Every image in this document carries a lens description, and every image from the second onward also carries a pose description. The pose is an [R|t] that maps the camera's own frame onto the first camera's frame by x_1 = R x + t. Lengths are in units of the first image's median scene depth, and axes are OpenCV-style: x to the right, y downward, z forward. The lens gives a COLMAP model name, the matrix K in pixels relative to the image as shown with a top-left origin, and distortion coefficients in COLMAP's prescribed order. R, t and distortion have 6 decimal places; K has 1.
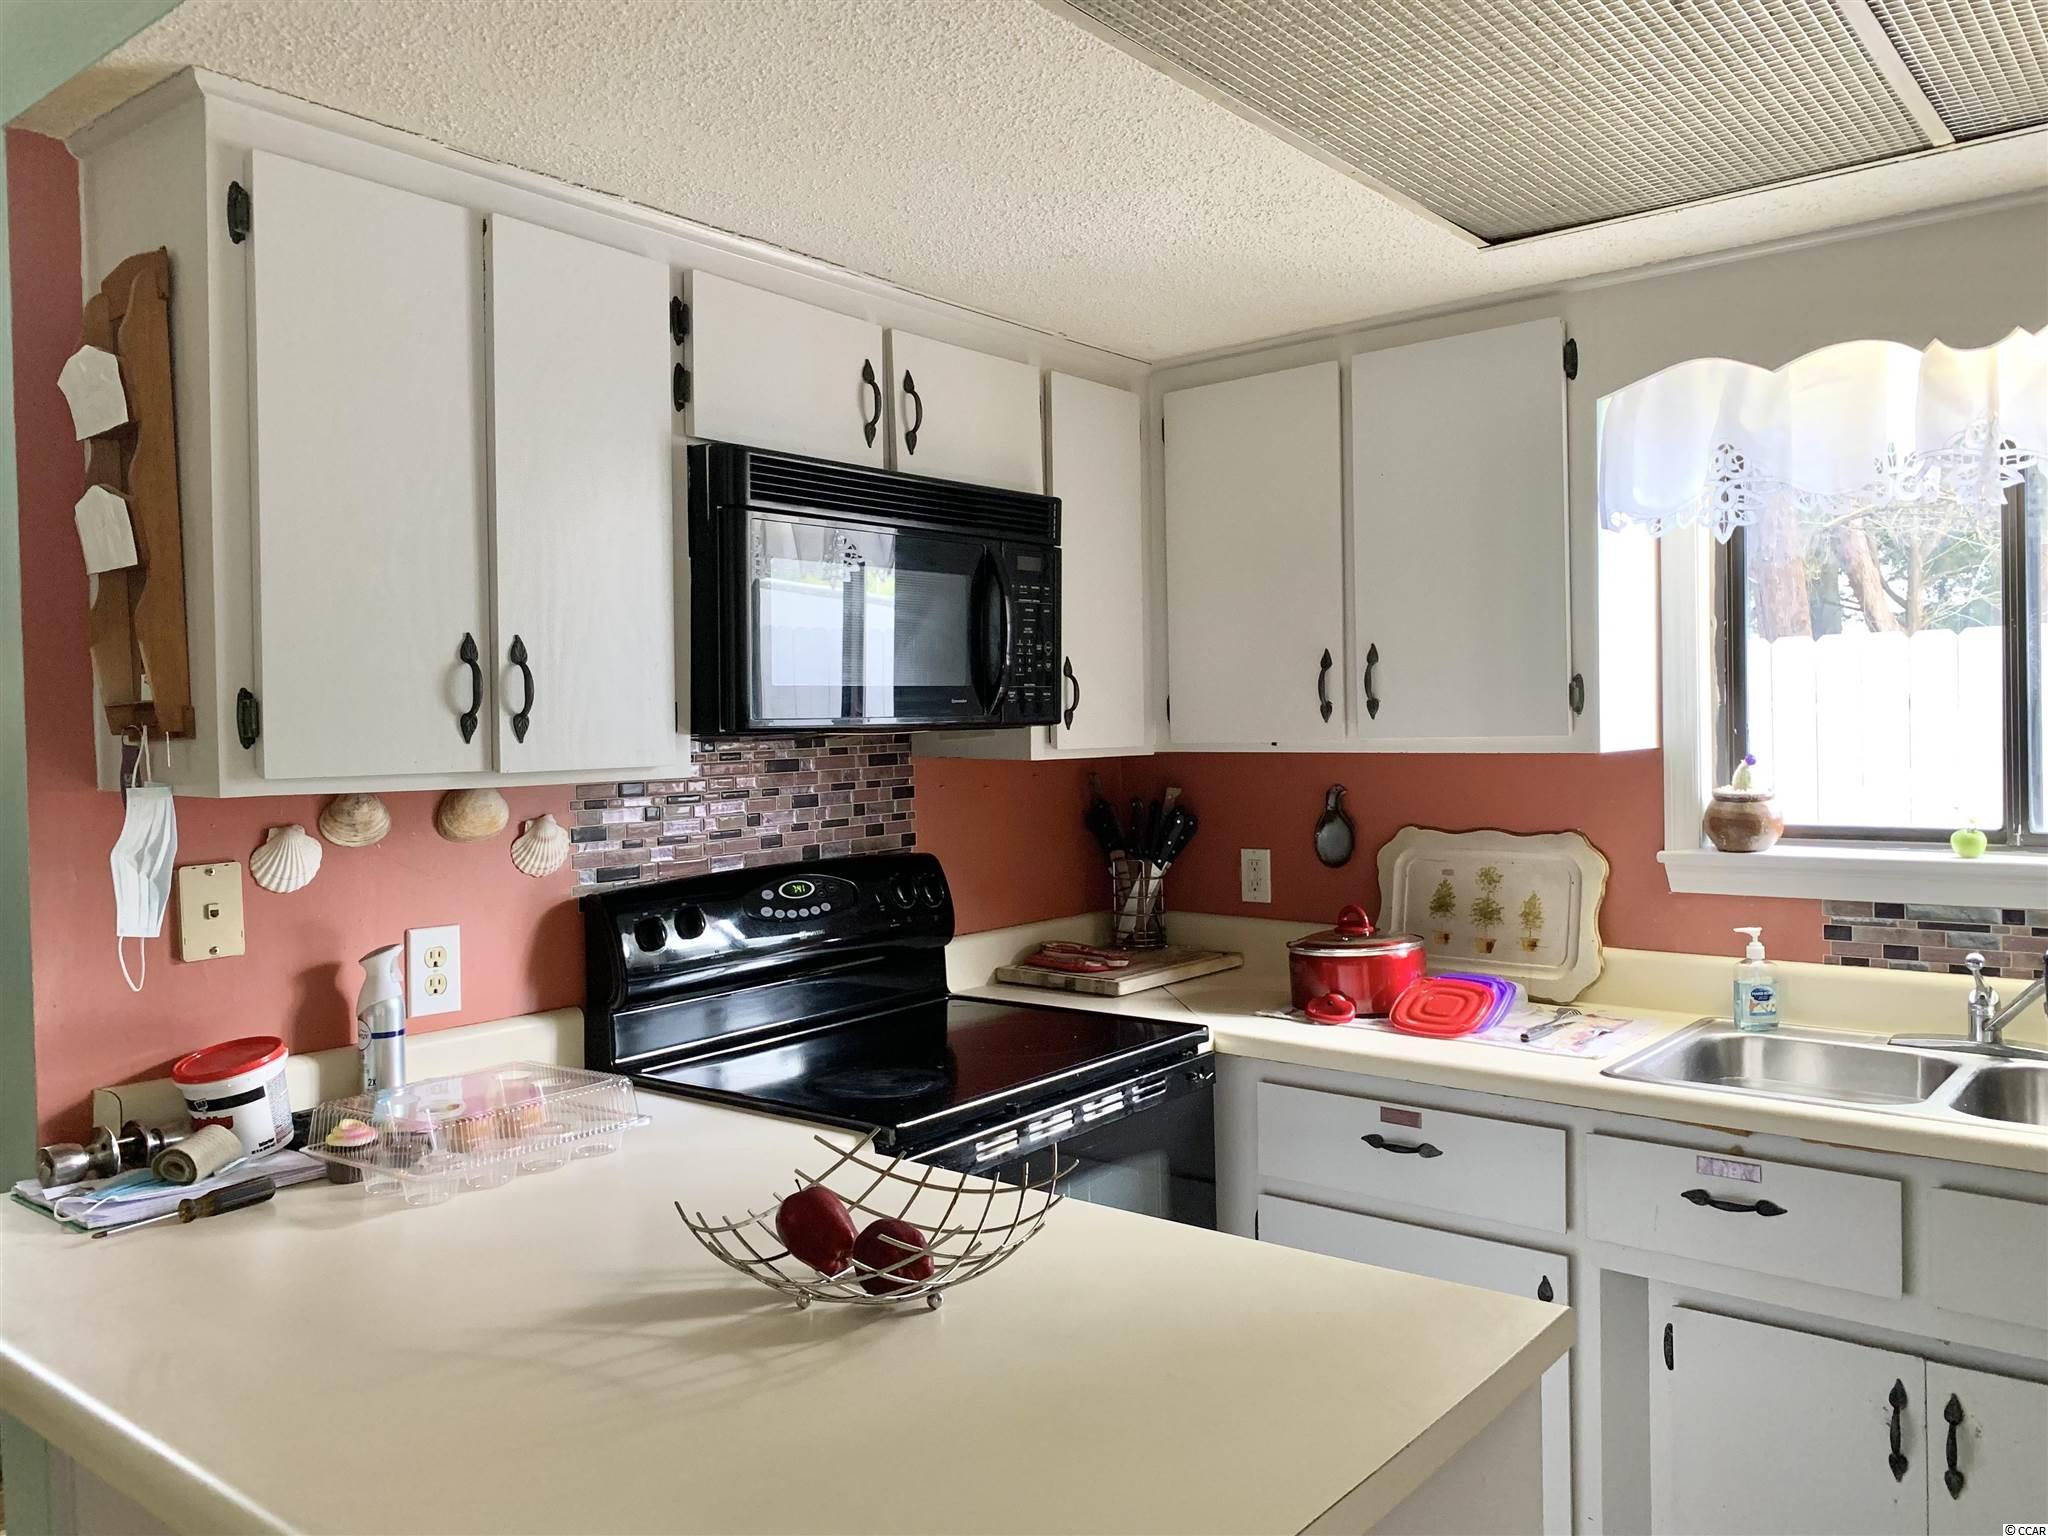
lens RADIAL K [[1575.7, 0, 999.3], [0, 1575.7, 748.4], [0, 0, 1]] dist [0.020238, -0.002458]
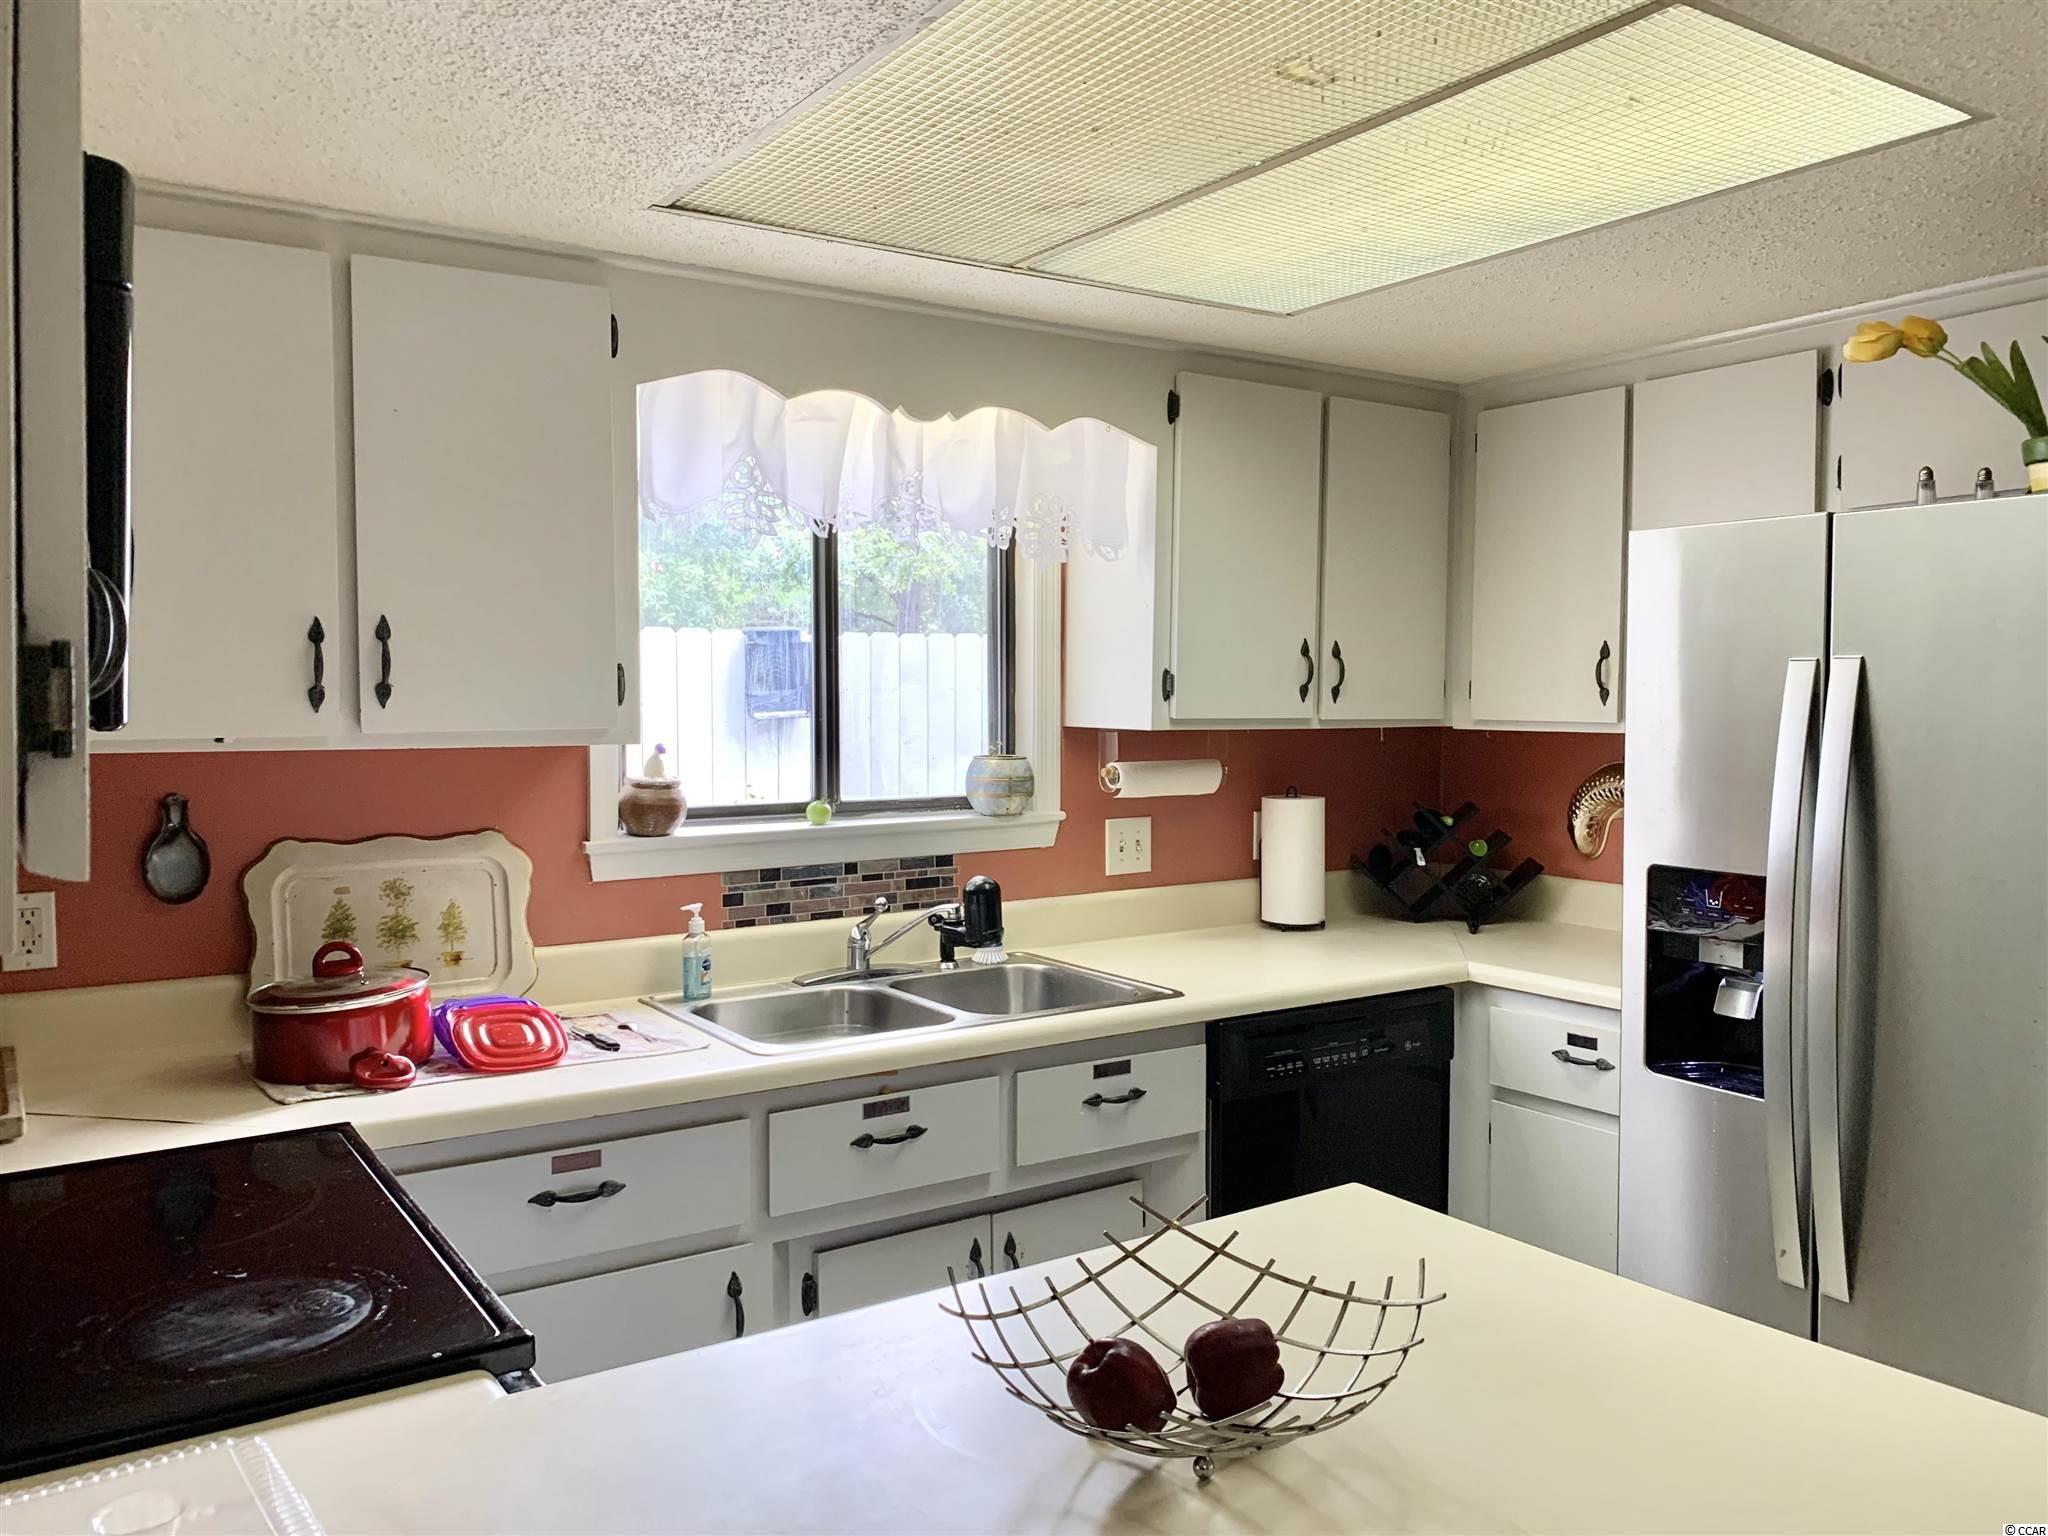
lens RADIAL K [[1552.7, 0, 1023.9], [0, 1552.7, 754.8], [0, 0, 1]] dist [0.026660, -0.007245]
pose [[0.277361, -0.022760, 0.960496, -0.467493], [0.011646, 0.999726, 0.020327, -0.007423], [-0.960695, 0.005548, 0.277550, 0.479525]]
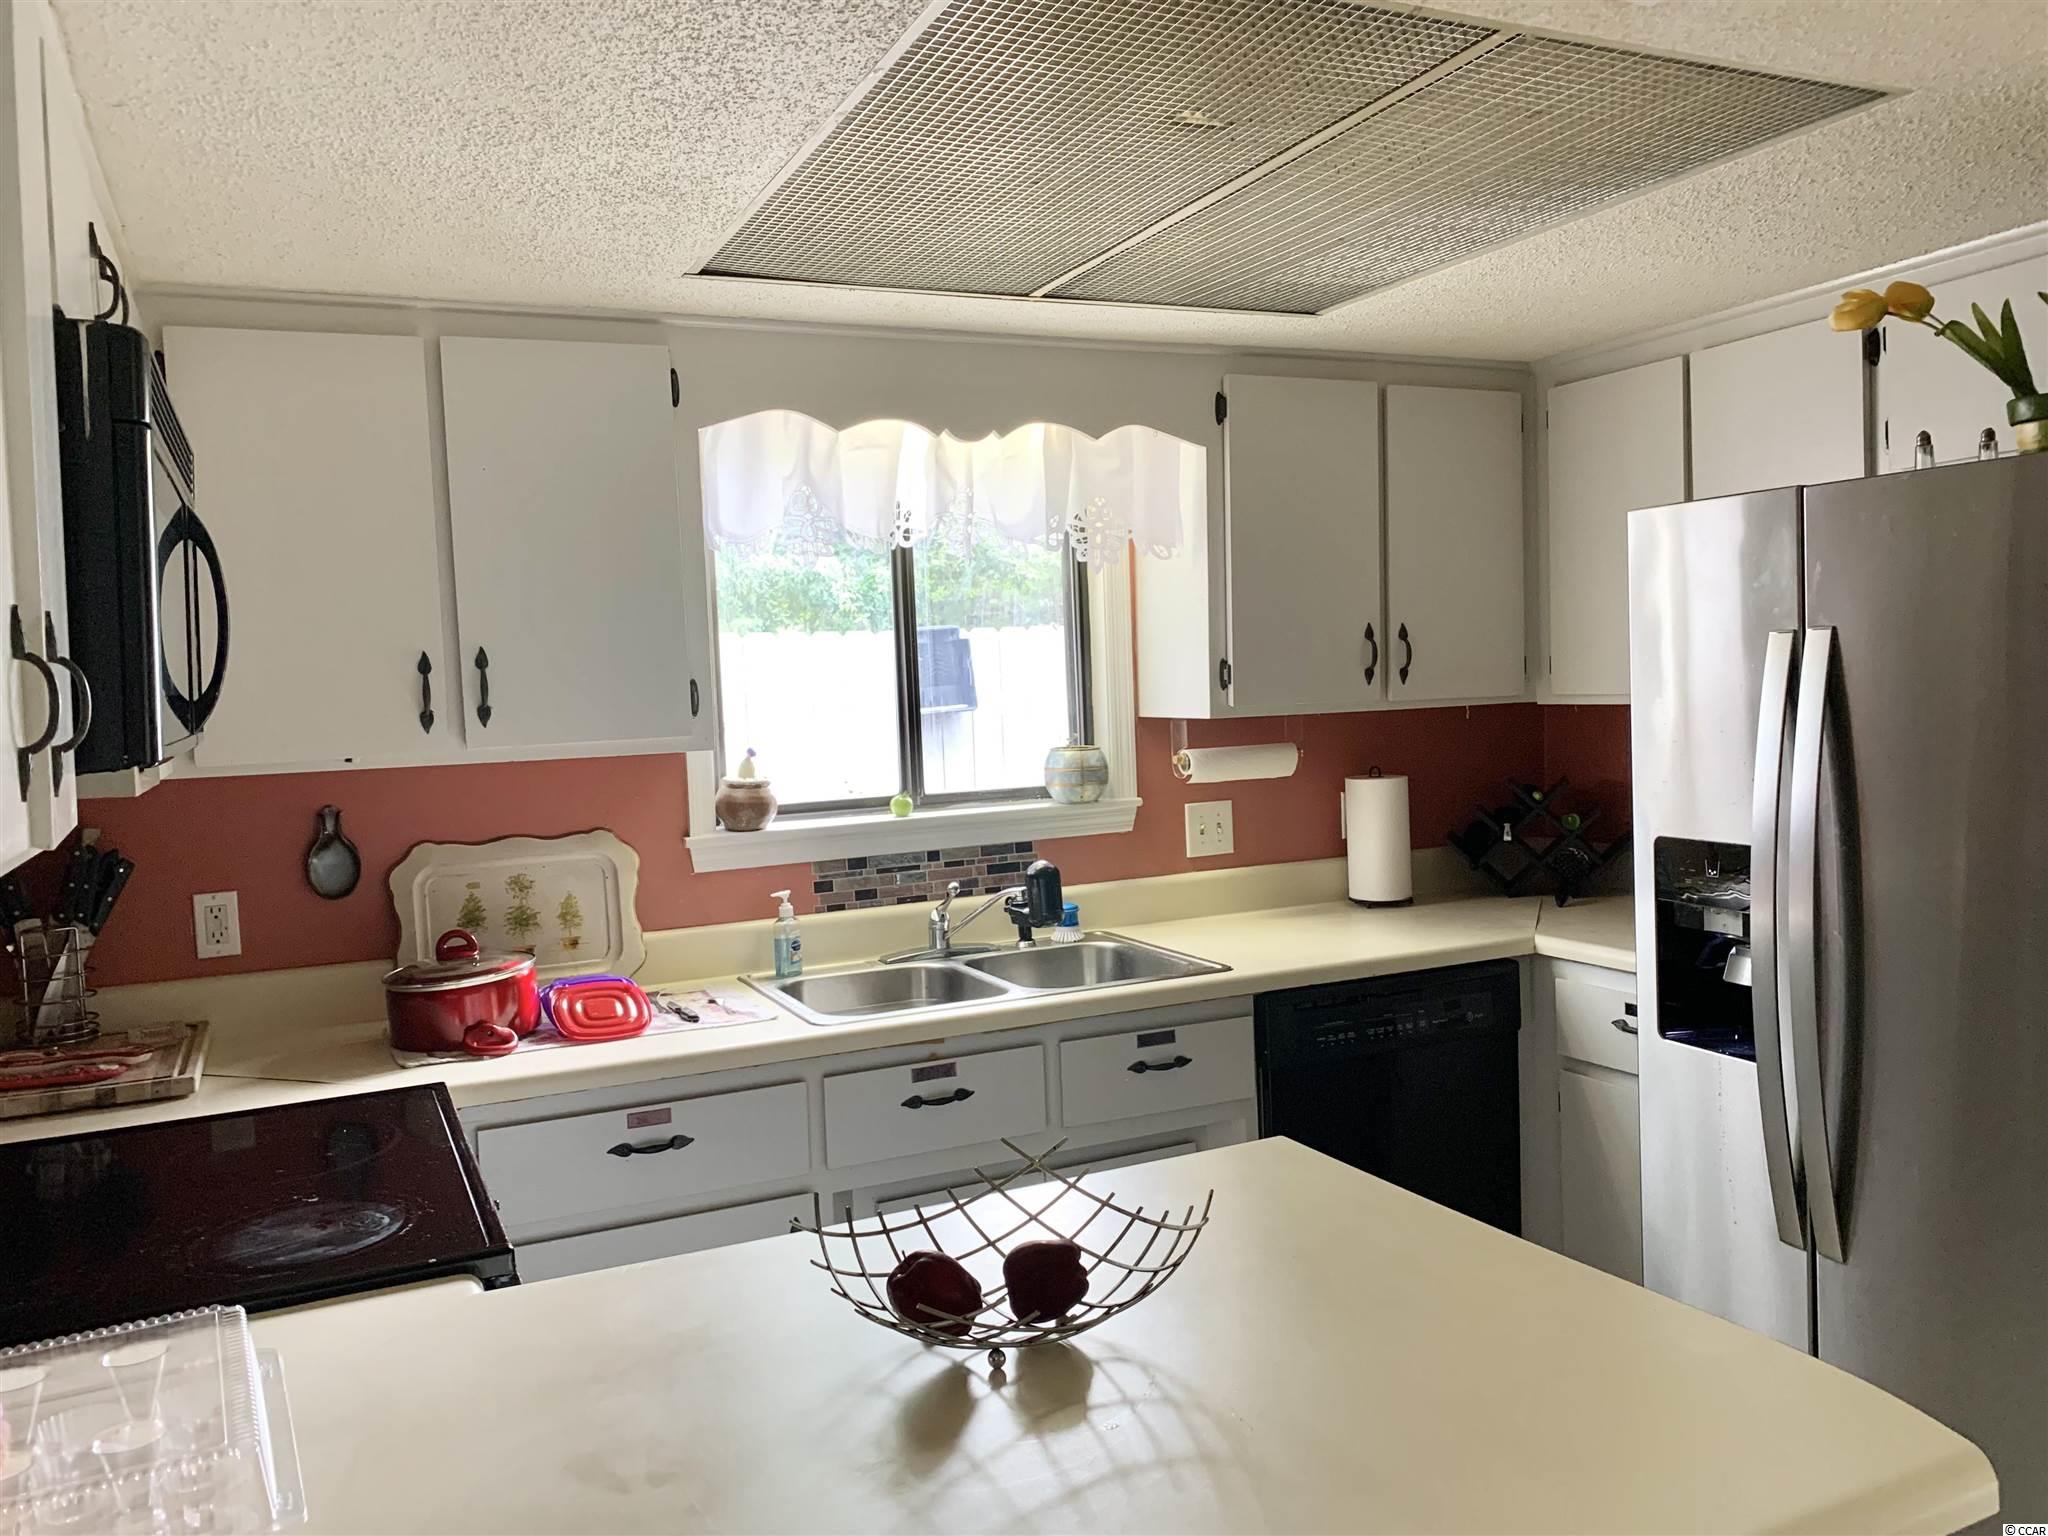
lens RADIAL K [[1550.1, 0, 1015.2], [0, 1550.1, 763.4], [0, 0, 1]] dist [0.067168, -0.082554]
pose [[0.426856, -0.050038, 0.902934, -0.494192], [0.048523, 0.998297, 0.032384, -0.012759], [-0.903017, 0.029990, 0.428557, 0.328477]]
